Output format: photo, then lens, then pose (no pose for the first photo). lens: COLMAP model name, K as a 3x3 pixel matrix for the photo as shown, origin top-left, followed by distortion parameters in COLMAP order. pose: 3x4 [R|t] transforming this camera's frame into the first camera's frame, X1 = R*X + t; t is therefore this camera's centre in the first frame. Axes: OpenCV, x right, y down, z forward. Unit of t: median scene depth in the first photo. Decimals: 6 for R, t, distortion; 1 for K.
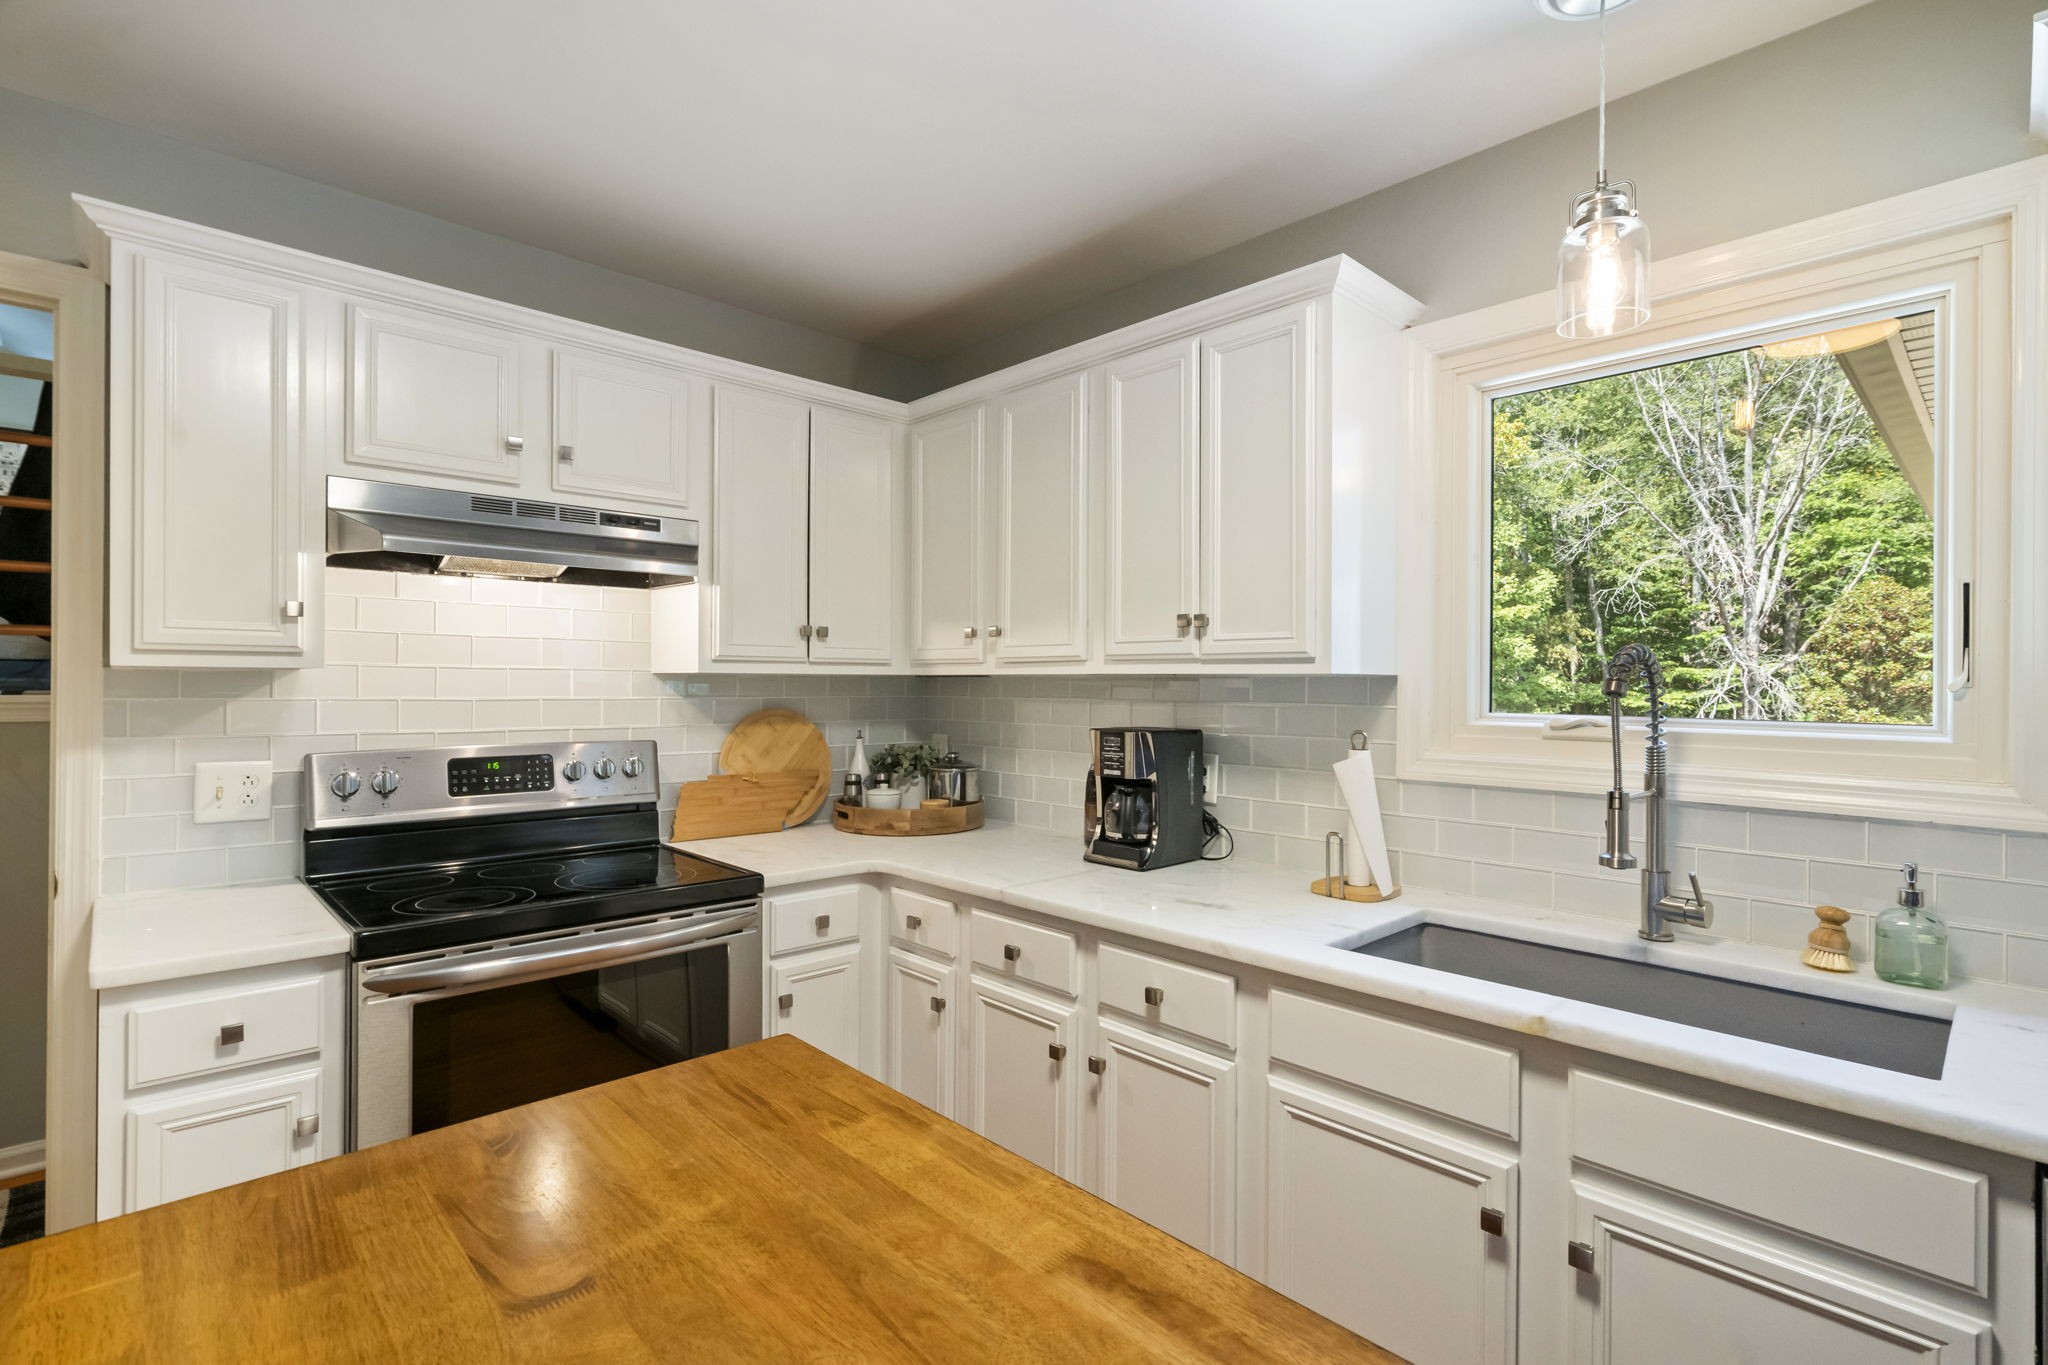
lens RADIAL K [[952.6, 0, 1024.0], [0, 952.6, 682.5], [0, 0, 1]] dist [-0.000667, 0.000179]
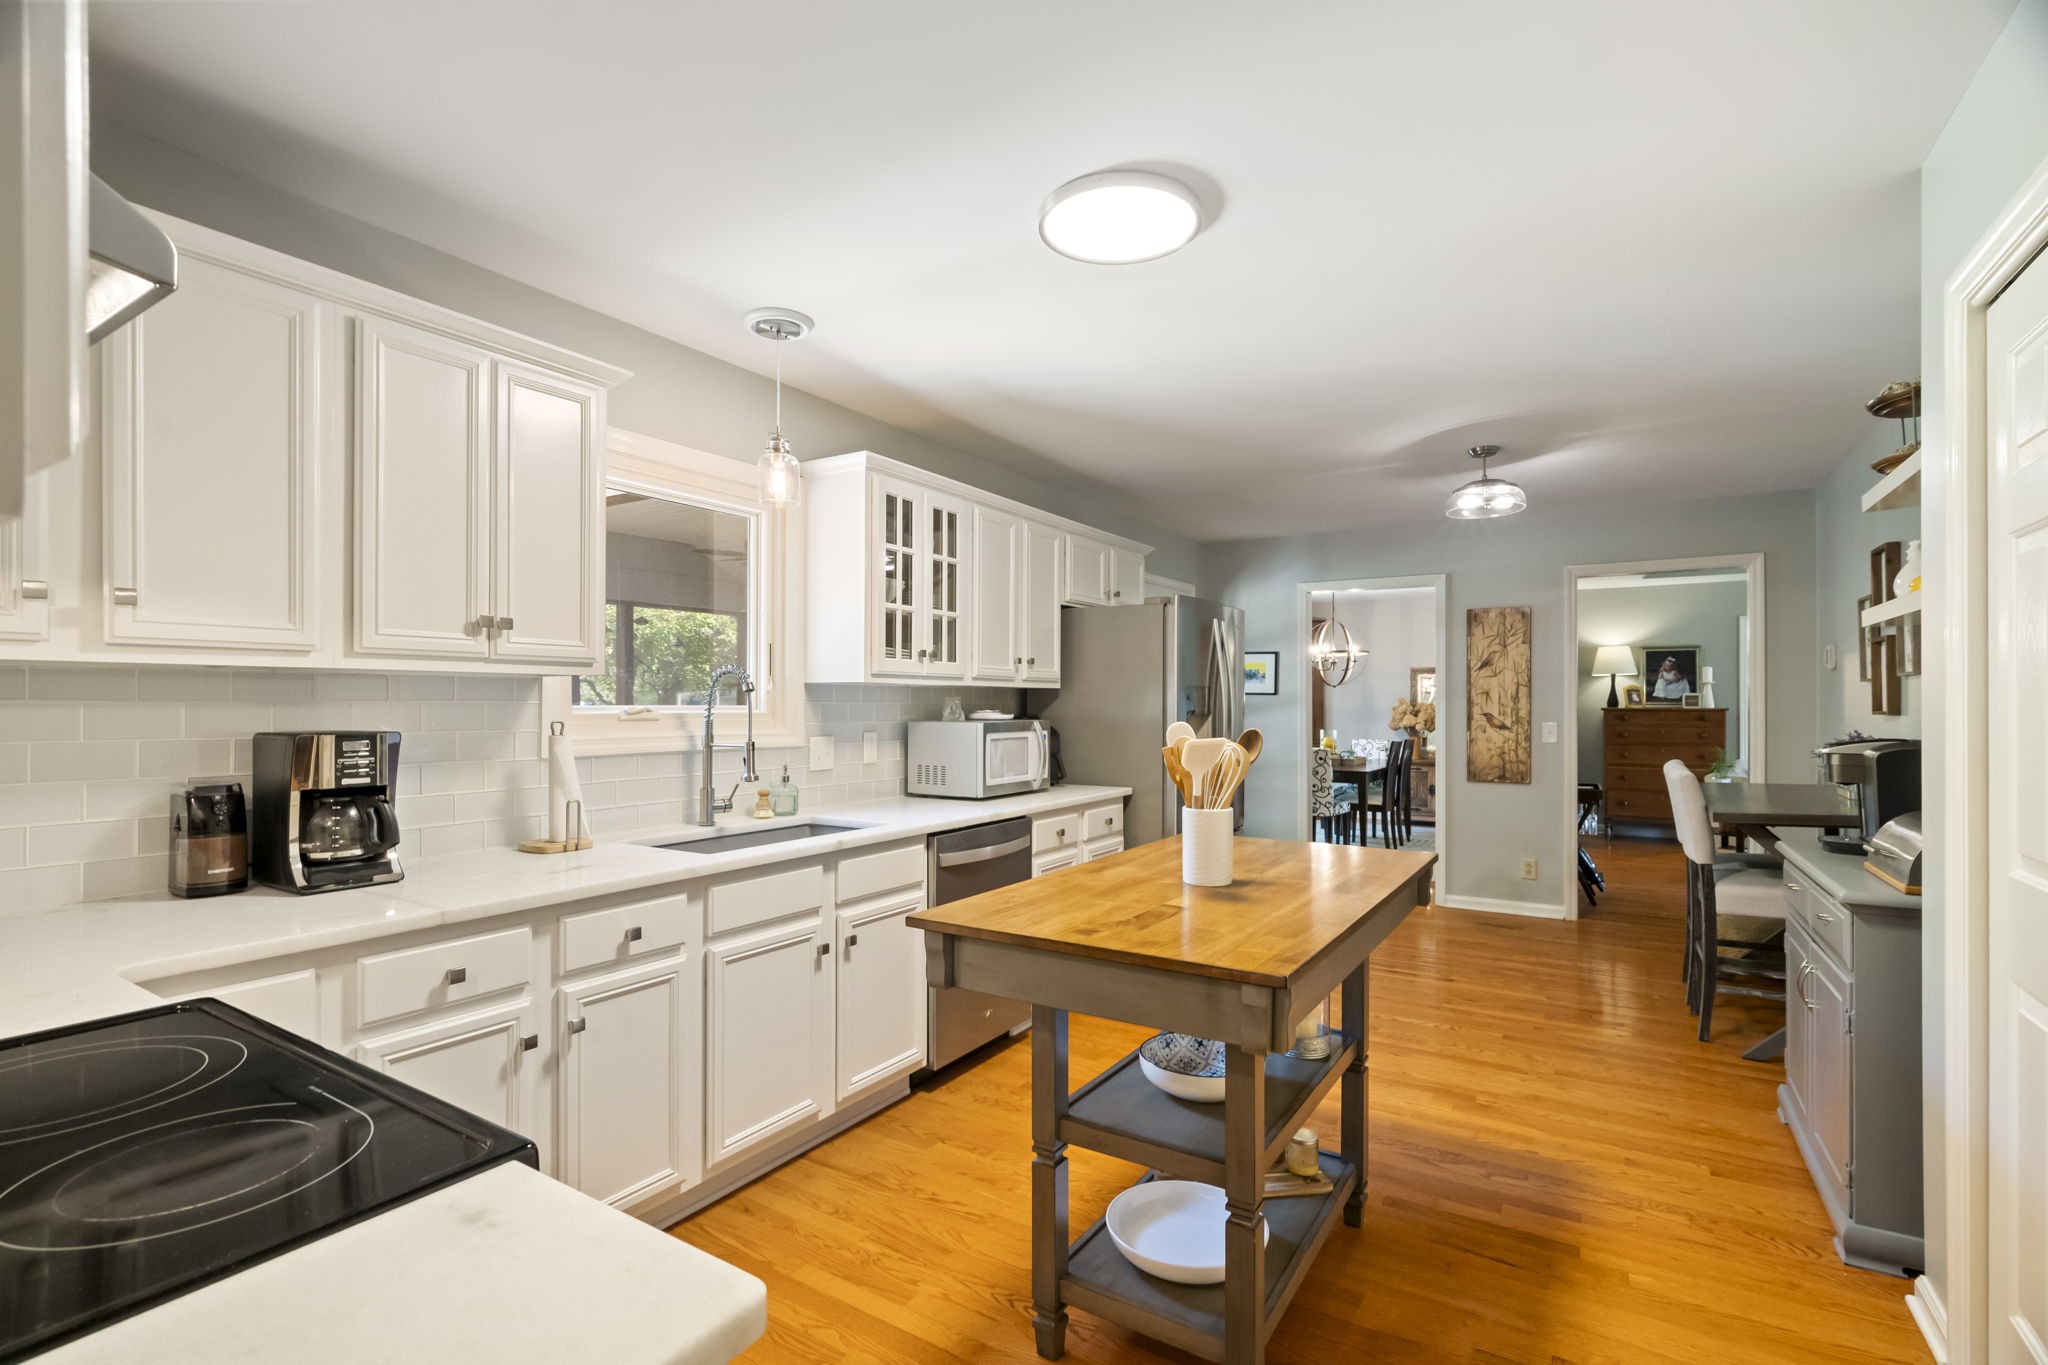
lens RADIAL K [[943.0, 0, 1025.9], [0, 943.0, 701.0], [0, 0, 1]] dist [-0.001786, -0.000062]
pose [[-0.246558, -0.005963, 0.969110, -0.898409], [-0.003640, 0.999980, 0.005226, 0.014225], [-0.969121, -0.002239, -0.246575, 0.622696]]
